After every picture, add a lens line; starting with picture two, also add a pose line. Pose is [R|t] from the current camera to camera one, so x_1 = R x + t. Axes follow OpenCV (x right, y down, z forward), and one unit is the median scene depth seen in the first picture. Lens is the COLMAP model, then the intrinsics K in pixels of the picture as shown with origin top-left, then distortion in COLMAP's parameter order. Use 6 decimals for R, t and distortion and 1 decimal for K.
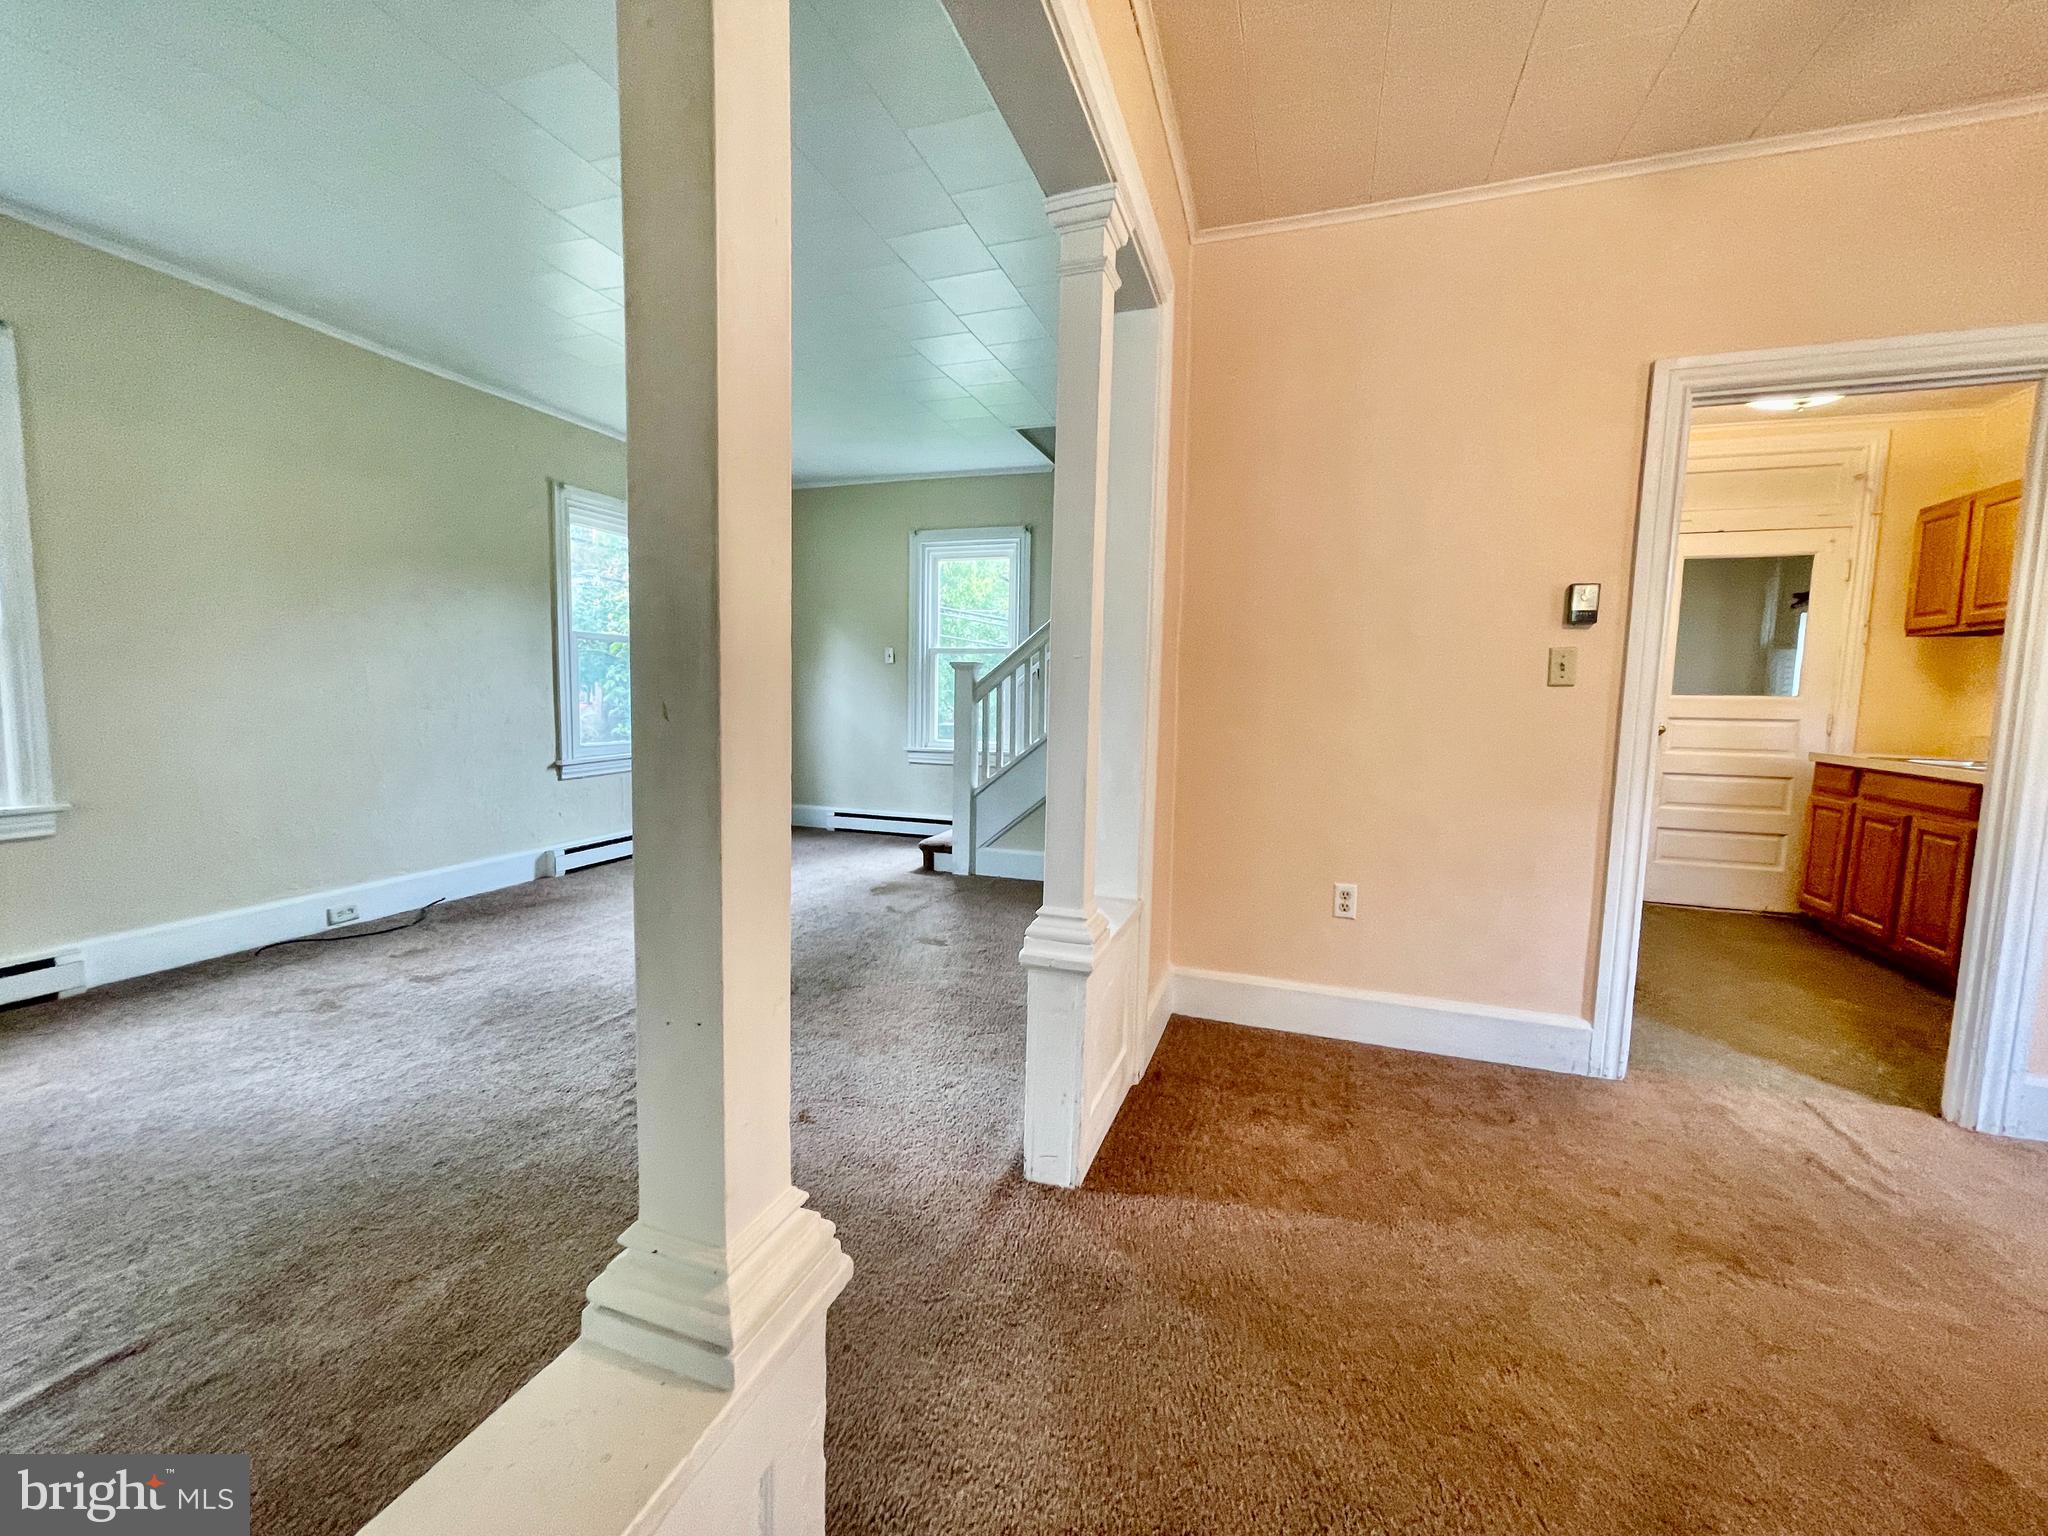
lens RADIAL K [[832.9, 0, 1003.0], [0, 832.9, 765.5], [0, 0, 1]] dist [-0.003446, 0.000874]
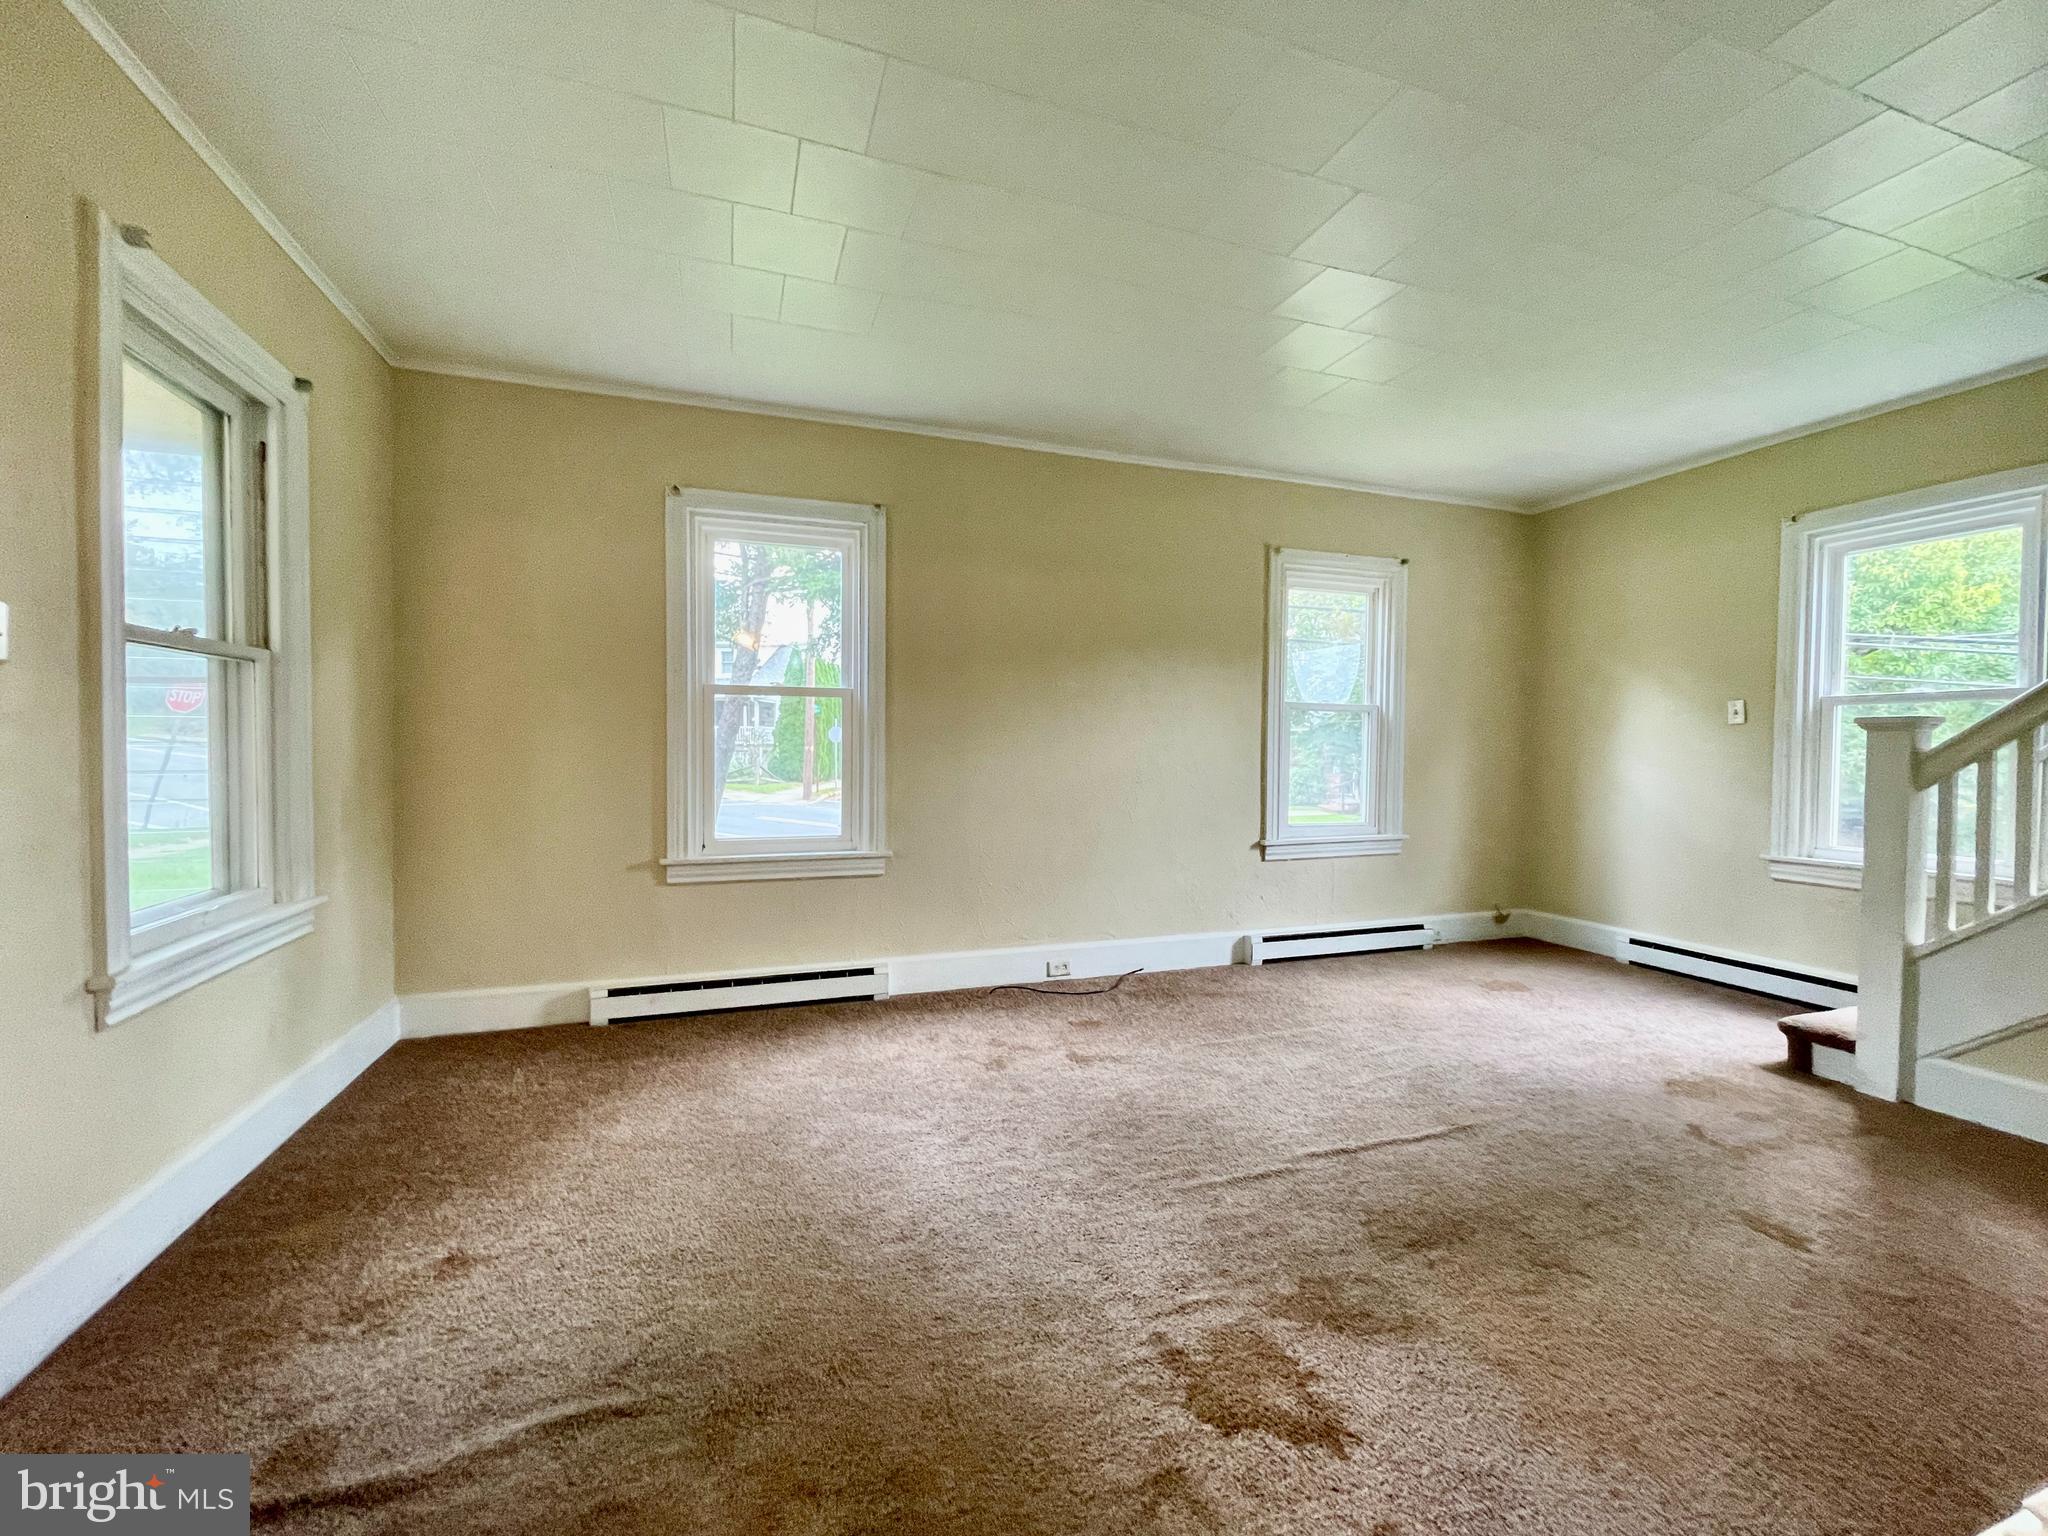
lens RADIAL K [[832.9, 0, 1014.4], [0, 832.9, 764.6], [0, 0, 1]] dist [-0.003446, 0.000874]
pose [[0.630573, 0.003012, -0.776124, 0.019808], [-0.067744, 0.996390, -0.051172, -0.027804], [0.773168, 0.084846, 0.628501, 0.224033]]
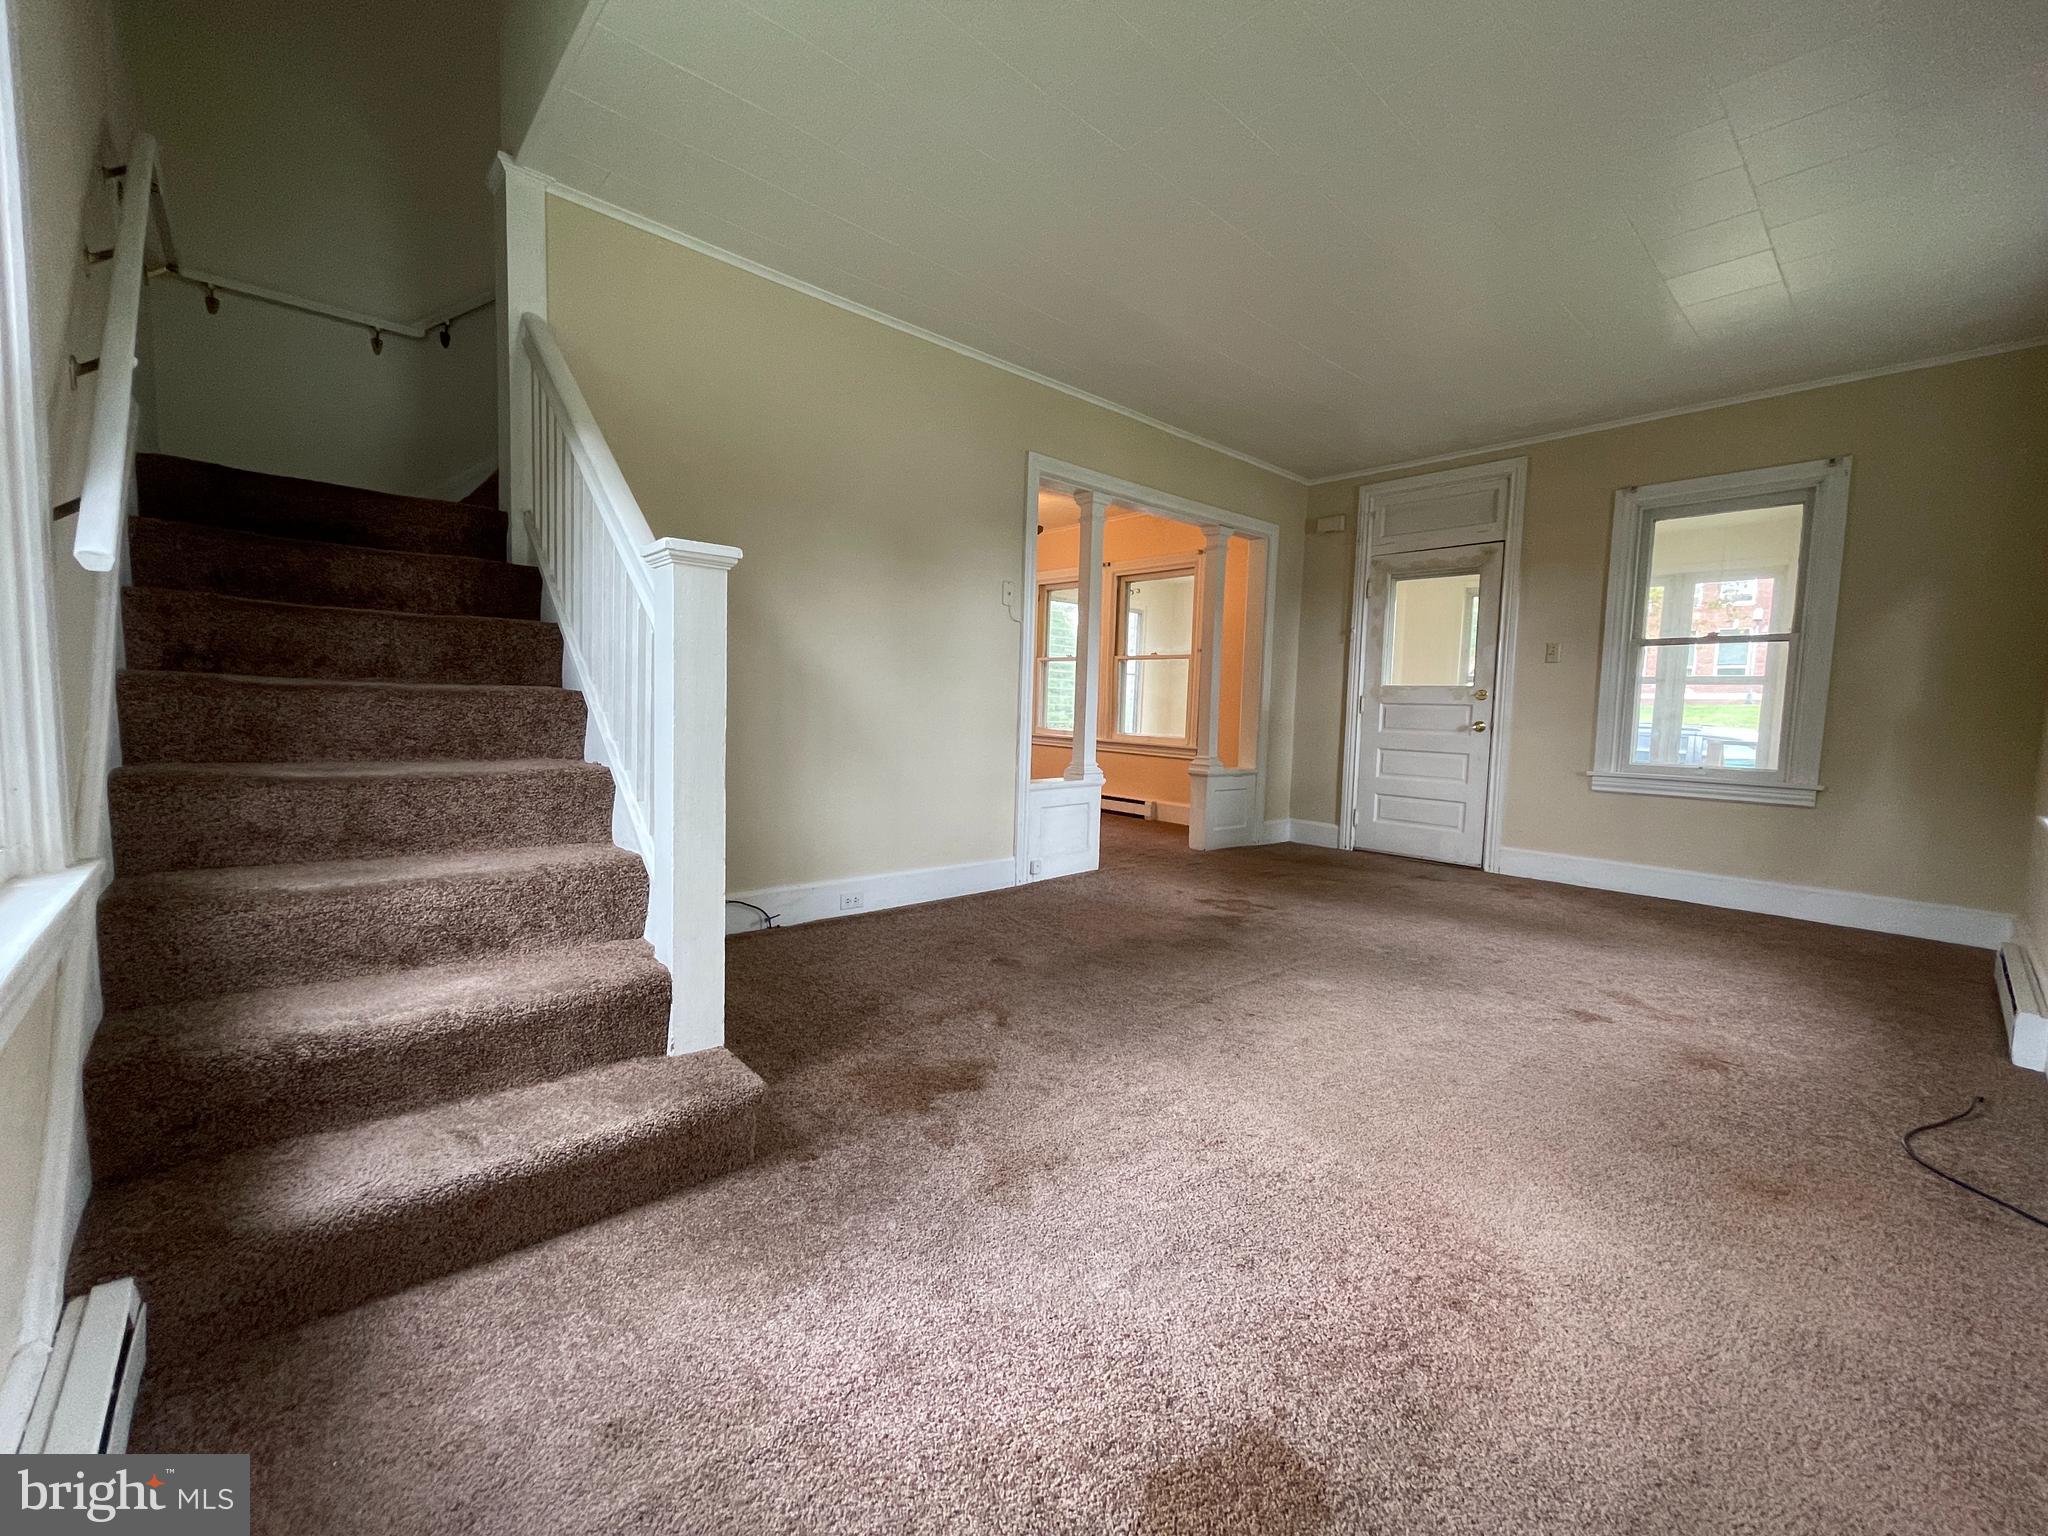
lens RADIAL K [[832.9, 0, 1021.6], [0, 832.9, 761.3], [0, 0, 1]] dist [-0.003446, 0.000874]
pose [[-0.885820, -0.074732, 0.457971, -0.425241], [-0.001528, 0.987410, 0.158172, -0.107013], [-0.464026, 0.139412, -0.874782, 1.542330]]
